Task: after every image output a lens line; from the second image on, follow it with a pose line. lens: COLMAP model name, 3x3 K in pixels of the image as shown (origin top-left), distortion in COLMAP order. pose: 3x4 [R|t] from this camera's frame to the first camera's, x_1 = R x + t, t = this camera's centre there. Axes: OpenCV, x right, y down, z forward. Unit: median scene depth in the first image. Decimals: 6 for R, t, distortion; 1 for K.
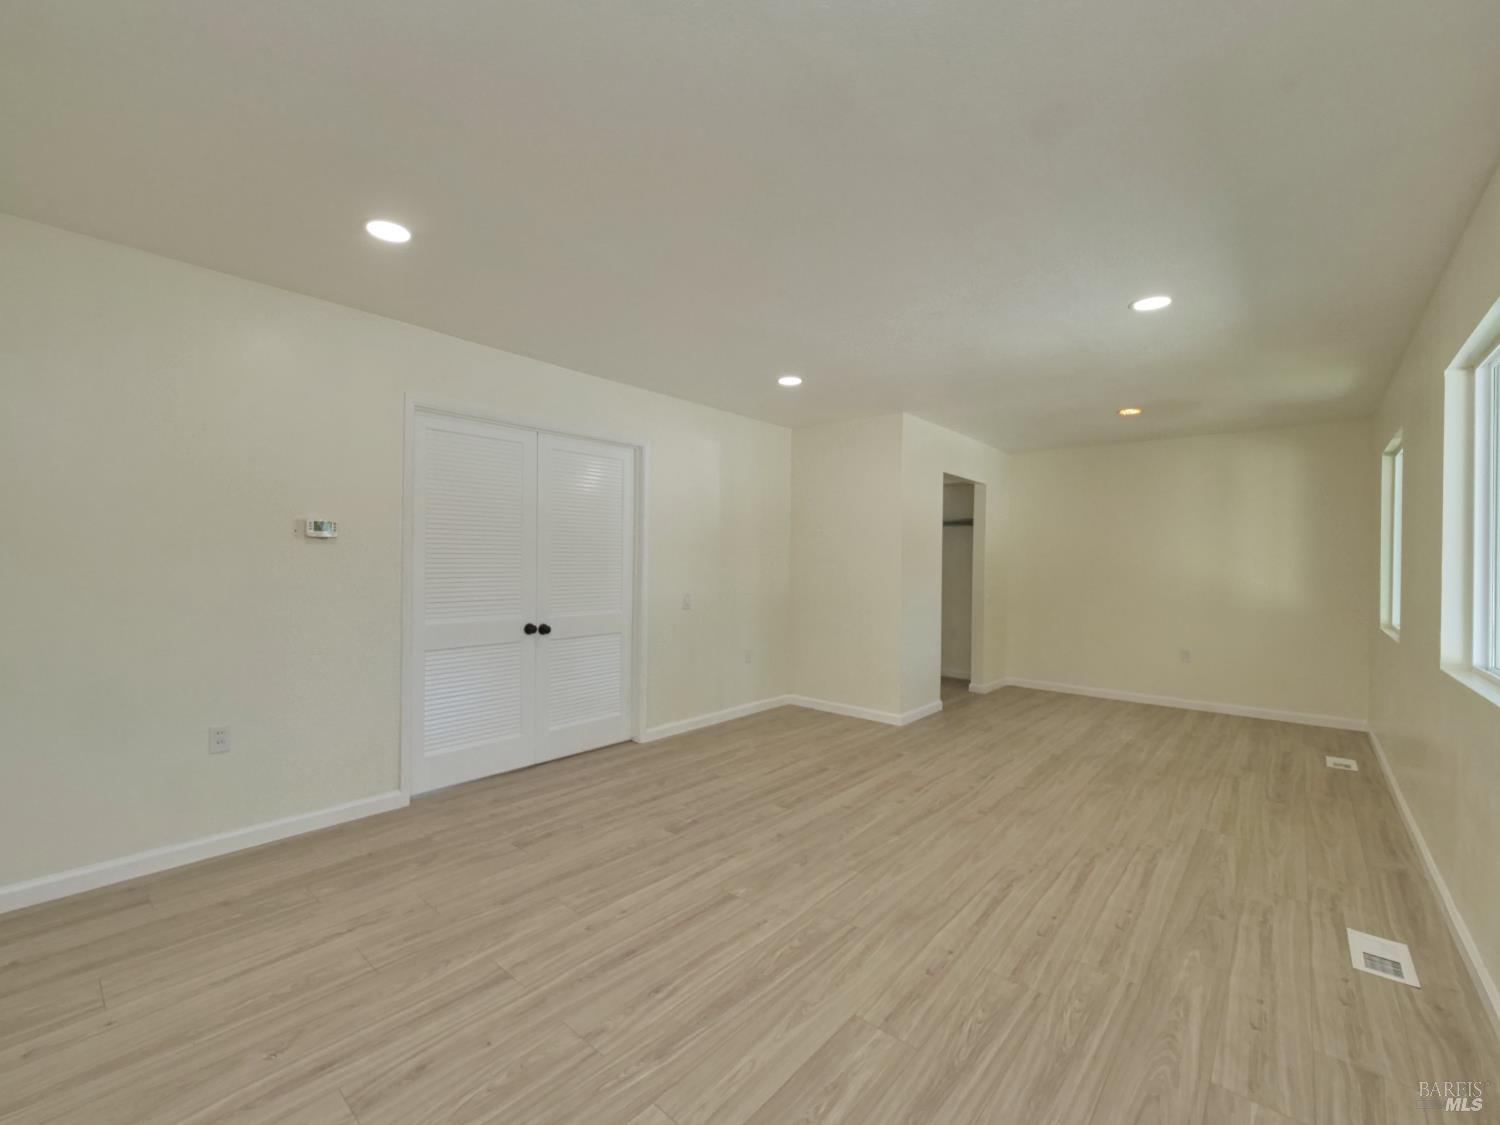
lens RADIAL K [[645.4, 0, 737.6], [0, 645.4, 562.6], [0, 0, 1]] dist [-0.003256, 0.000151]
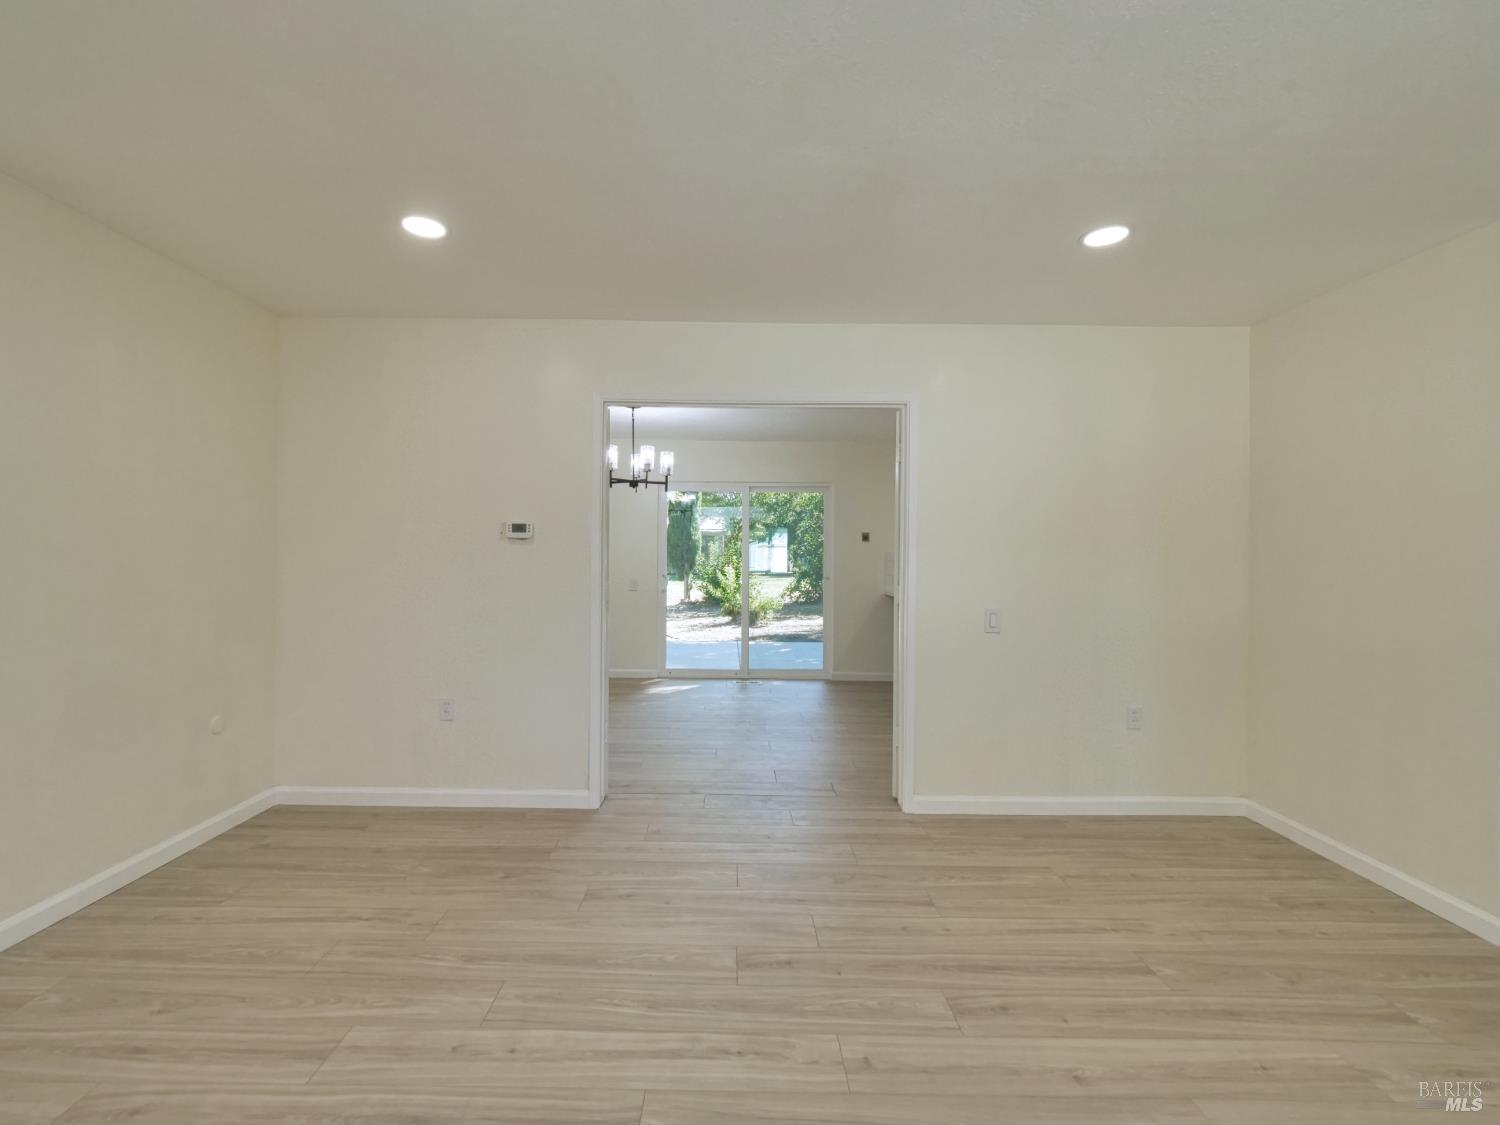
lens RADIAL K [[645.4, 0, 751.7], [0, 645.4, 562.4], [0, 0, 1]] dist [-0.003256, 0.000151]
pose [[0.657875, 0.001130, -0.753126, 0.427061], [-0.006217, 0.999973, -0.003930, 0.003005], [0.753101, 0.007267, 0.657864, 0.585948]]
